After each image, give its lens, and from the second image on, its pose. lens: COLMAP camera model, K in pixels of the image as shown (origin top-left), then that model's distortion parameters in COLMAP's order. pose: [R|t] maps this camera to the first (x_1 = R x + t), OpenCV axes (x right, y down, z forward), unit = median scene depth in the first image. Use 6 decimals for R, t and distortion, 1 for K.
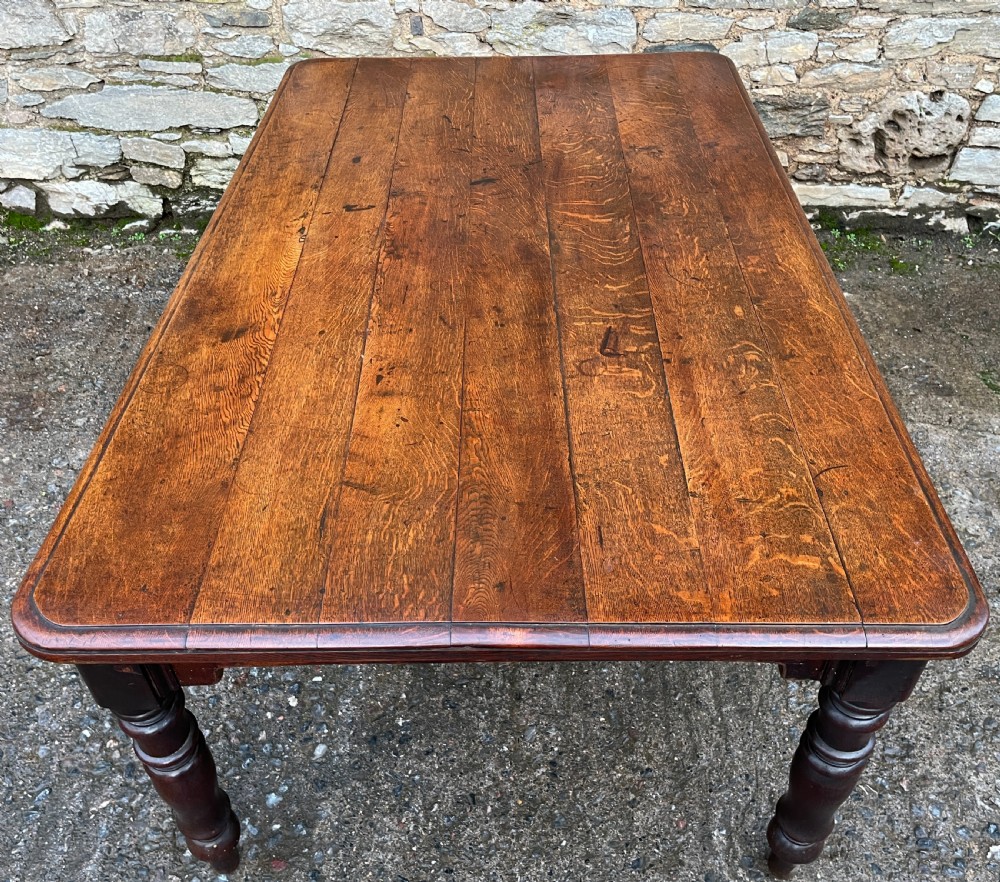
lens RADIAL K [[913.8, 0, 512.9], [0, 913.8, 438.4], [0, 0, 1]] dist [0.049263, -0.046352]
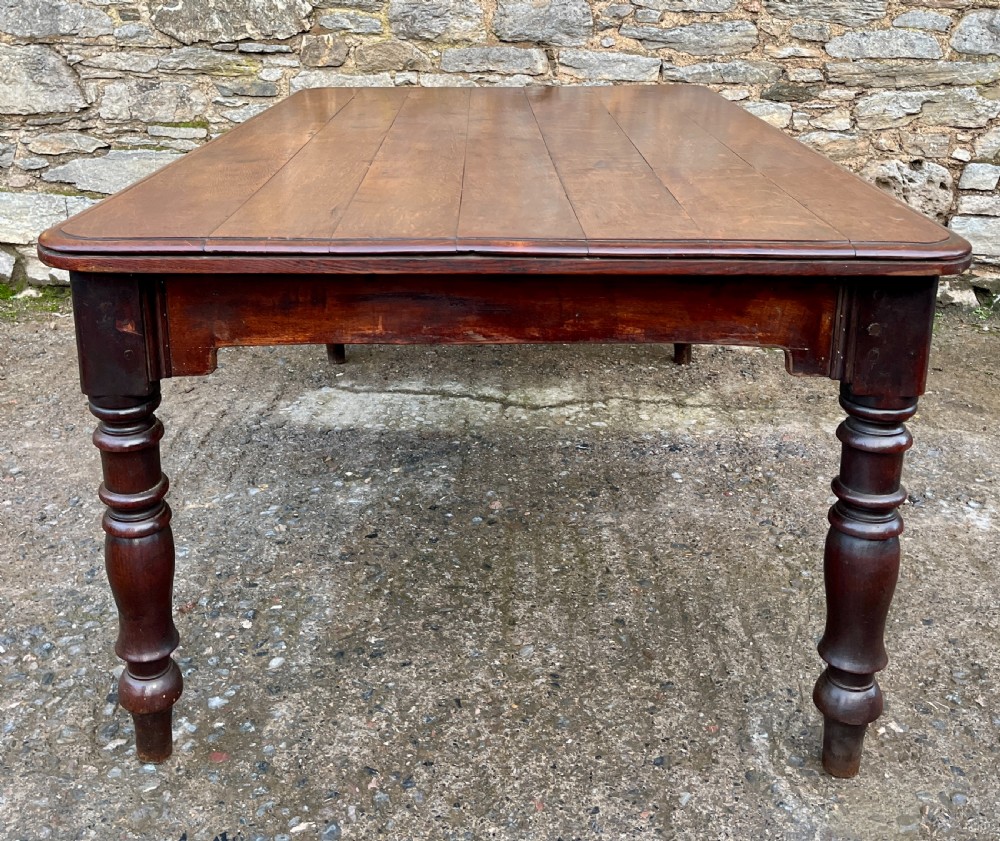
lens RADIAL K [[1090.6, 0, 485.6], [0, 1090.6, 250.3], [0, 0, 1]] dist [0.030727, 0.000000]
pose [[0.999920, 0.008988, -0.008882, -0.009026], [-0.012085, 0.885546, -0.464394, 0.322771], [0.003692, 0.464464, 0.885584, -0.040990]]
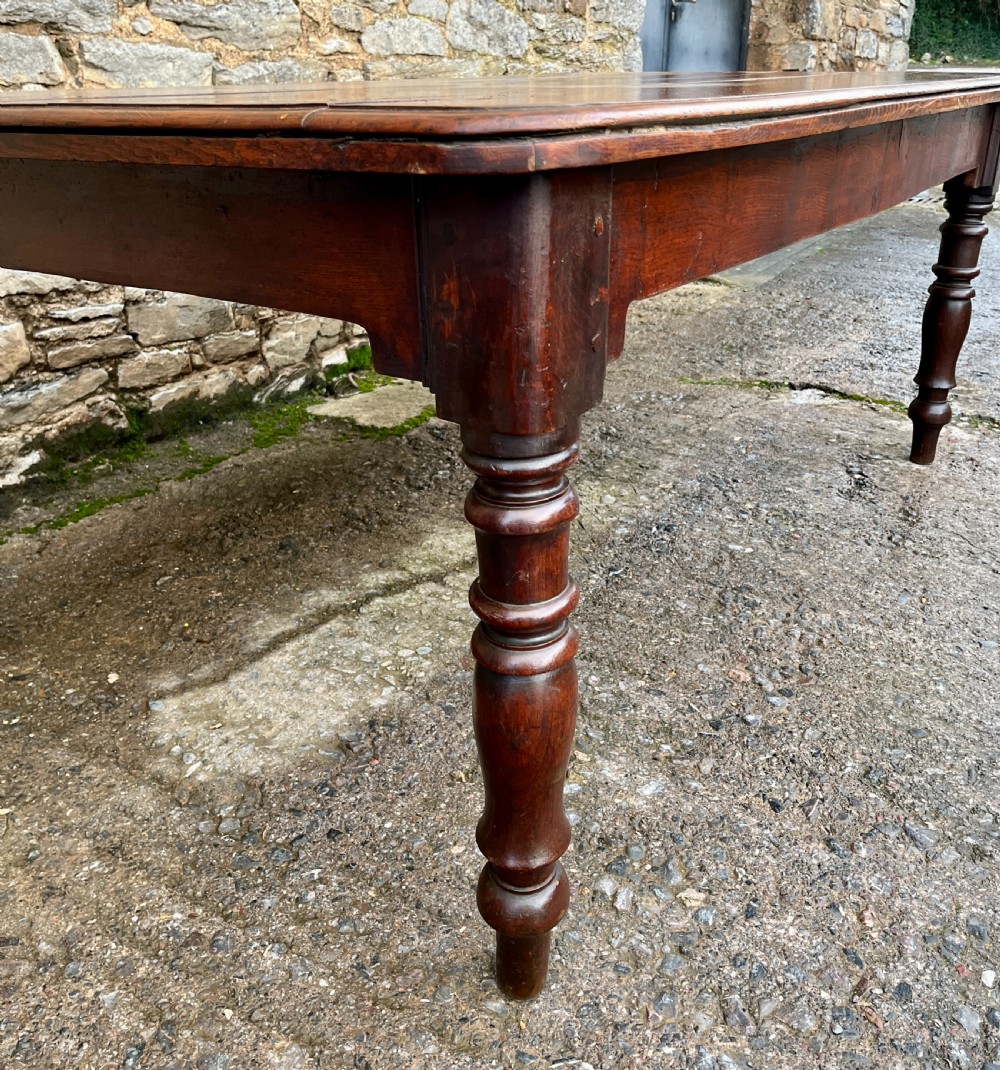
lens RADIAL K [[1014.8, 0, 512.3], [0, 1014.8, 517.3], [0, 0, 1]] dist [0.022384, 0.000000]
pose [[0.508935, -0.350672, 0.786139, -0.486457], [0.577962, 0.816000, -0.010172, -0.046436], [-0.637923, 0.459536, 0.617966, 0.534550]]
